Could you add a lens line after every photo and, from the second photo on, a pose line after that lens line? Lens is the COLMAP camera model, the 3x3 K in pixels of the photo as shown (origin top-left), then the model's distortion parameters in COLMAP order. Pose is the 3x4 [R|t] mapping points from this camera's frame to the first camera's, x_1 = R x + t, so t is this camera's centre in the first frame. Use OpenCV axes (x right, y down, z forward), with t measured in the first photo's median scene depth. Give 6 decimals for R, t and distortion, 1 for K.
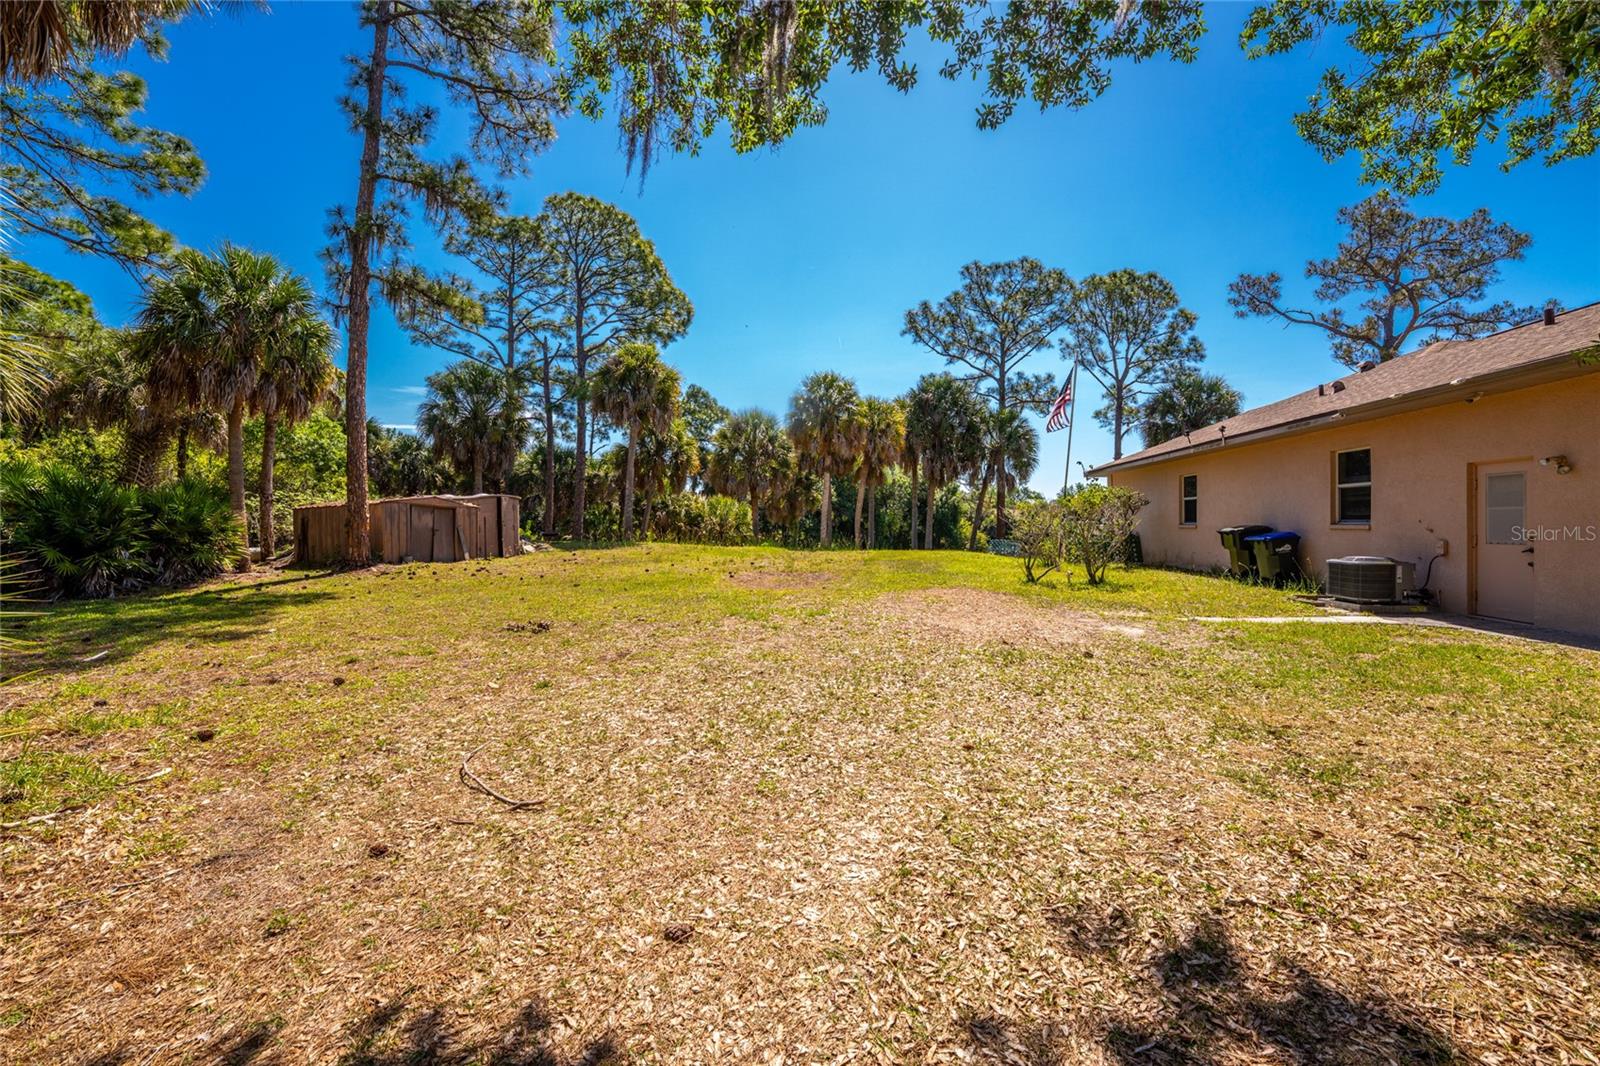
lens RADIAL K [[649.2, 0, 799.7], [0, 649.2, 525.4], [0, 0, 1]] dist [-0.030168, 0.004945]
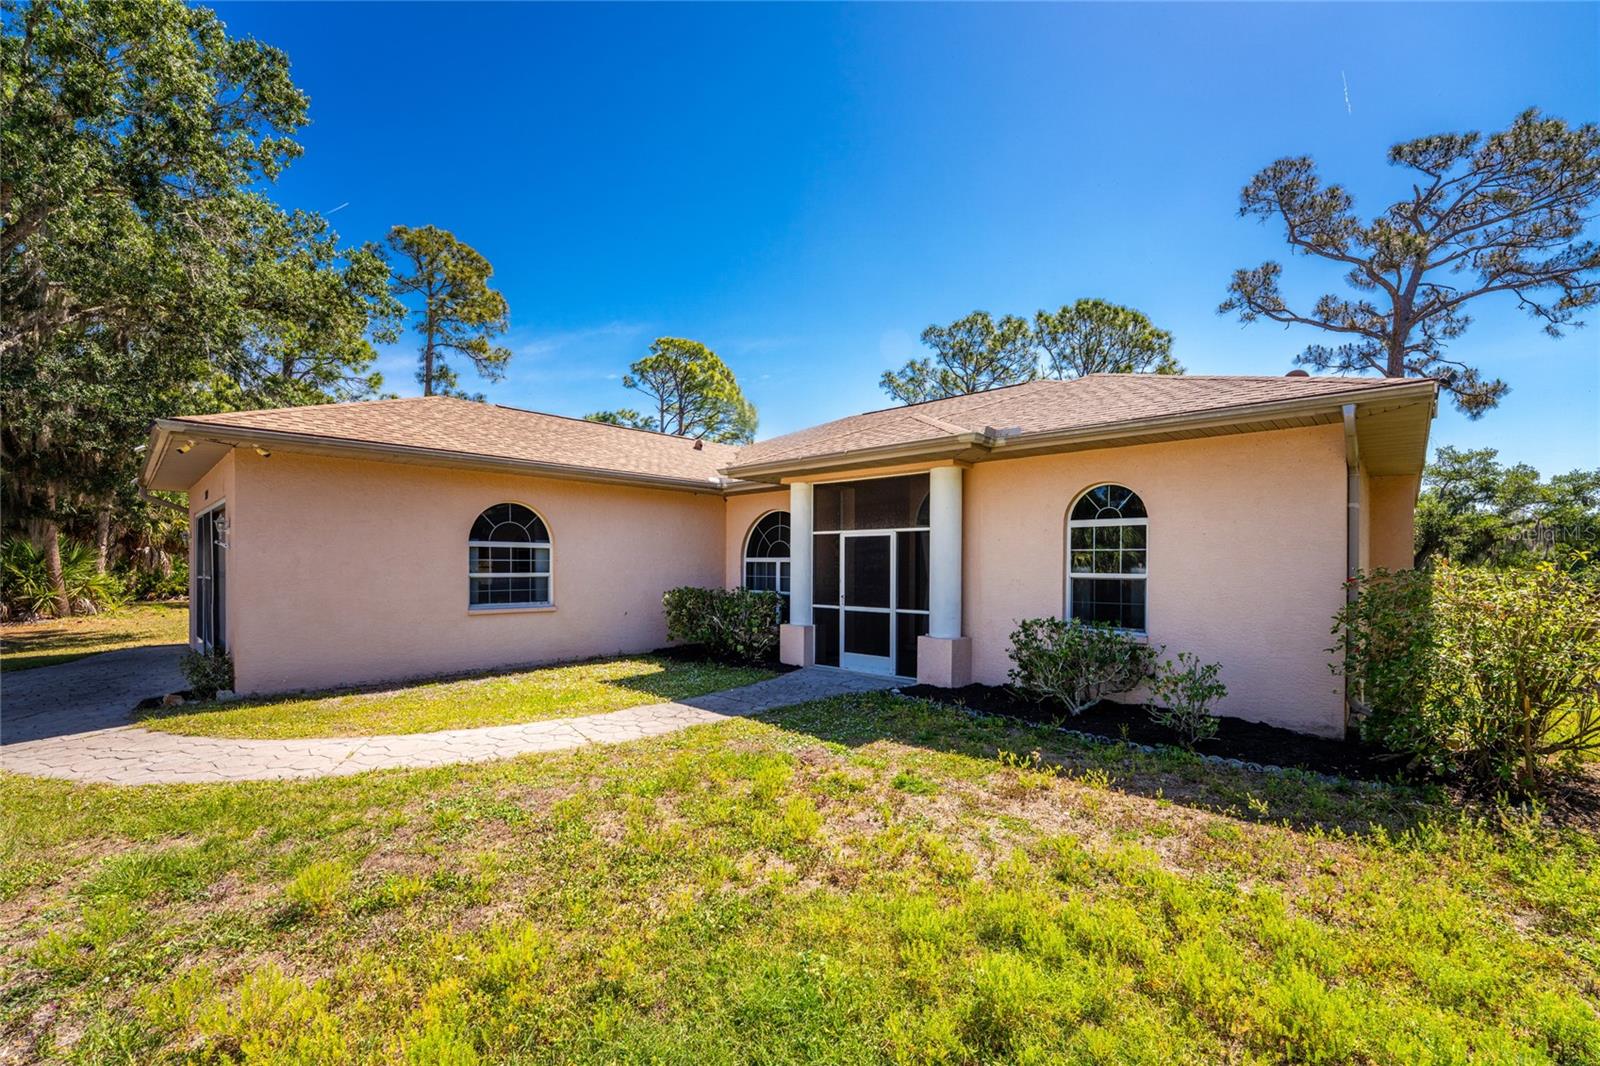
lens RADIAL K [[649.2, 0, 782.4], [0, 649.2, 565.8], [0, 0, 1]] dist [-0.030168, 0.004945]
pose [[0.823975, 0.002735, -0.566619, 0.735026], [-0.002966, 0.999995, 0.000514, -0.008843], [0.566618, 0.001257, 0.823980, -0.023827]]
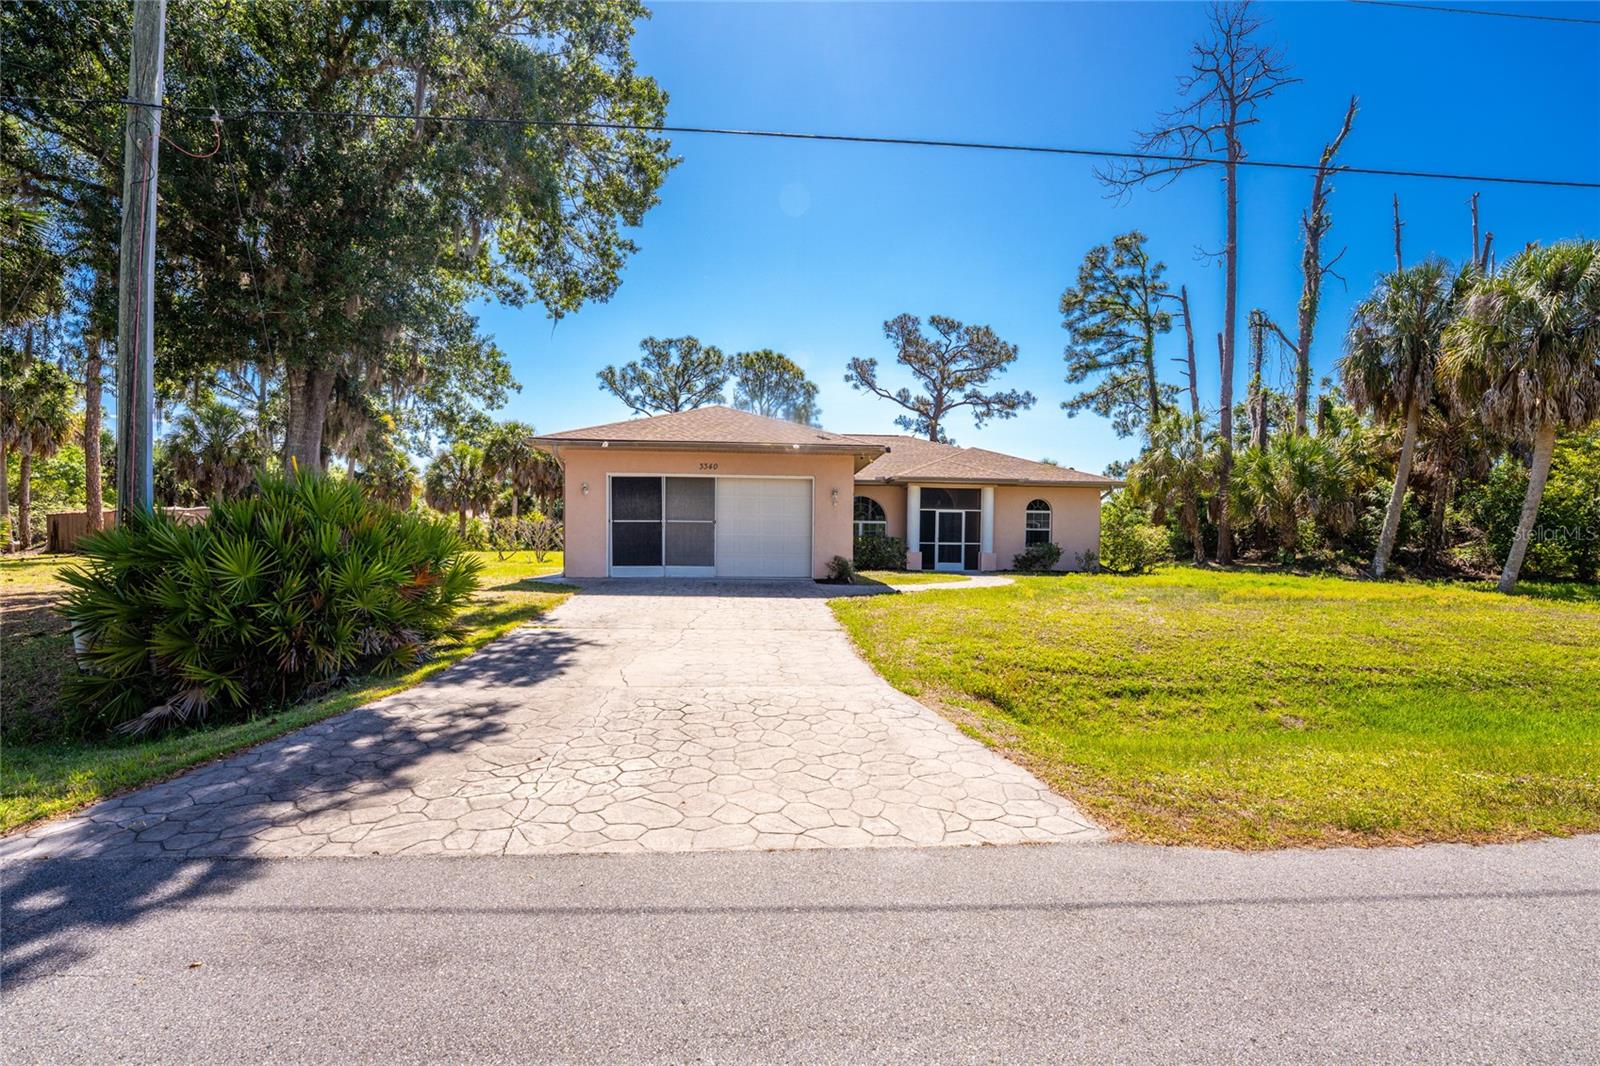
lens RADIAL K [[649.2, 0, 790.1], [0, 649.2, 563.9], [0, 0, 1]] dist [-0.030168, 0.004945]
pose [[0.981207, 0.005534, 0.192881, 0.315868], [-0.011339, 0.999515, 0.029005, 0.013765], [-0.192627, -0.030647, 0.980793, -0.390695]]
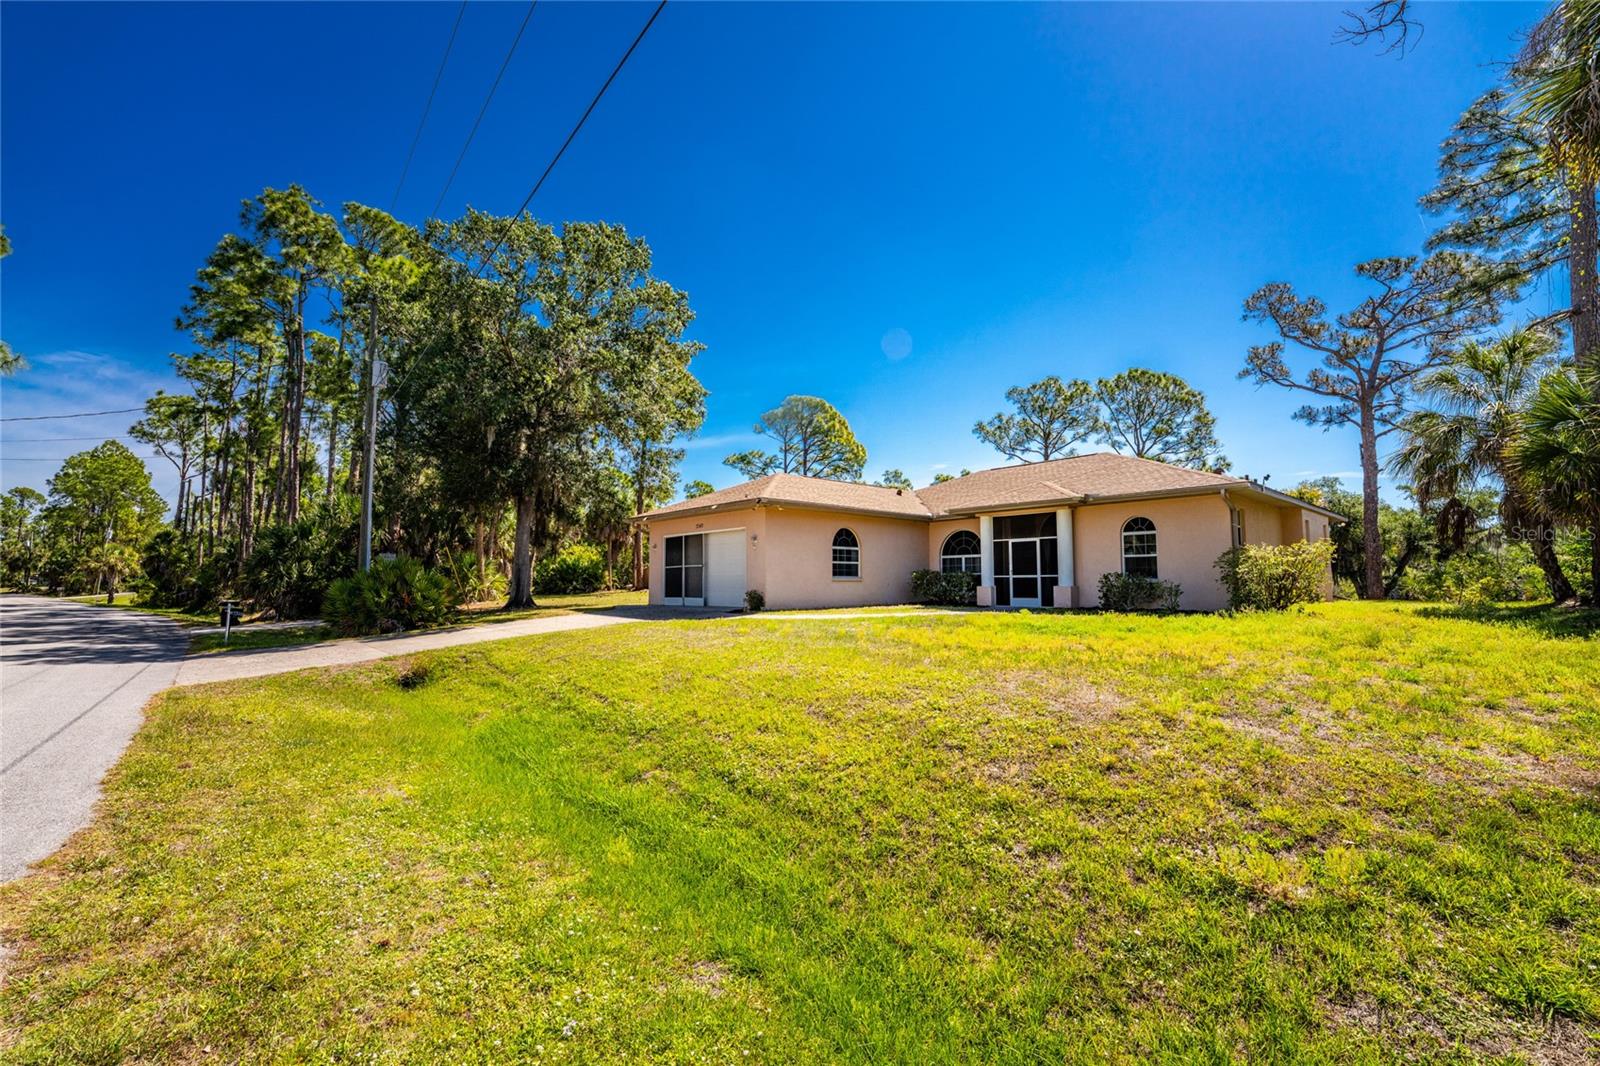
lens RADIAL K [[609.3, 0, 795.6], [0, 609.3, 537.0], [0, 0, 1]] dist [-0.023420, 0.000889]
pose [[0.766755, -0.050406, -0.639957, 0.801643], [0.003967, 0.997265, -0.073796, 0.014500], [0.641927, 0.054045, 0.764859, -0.331821]]
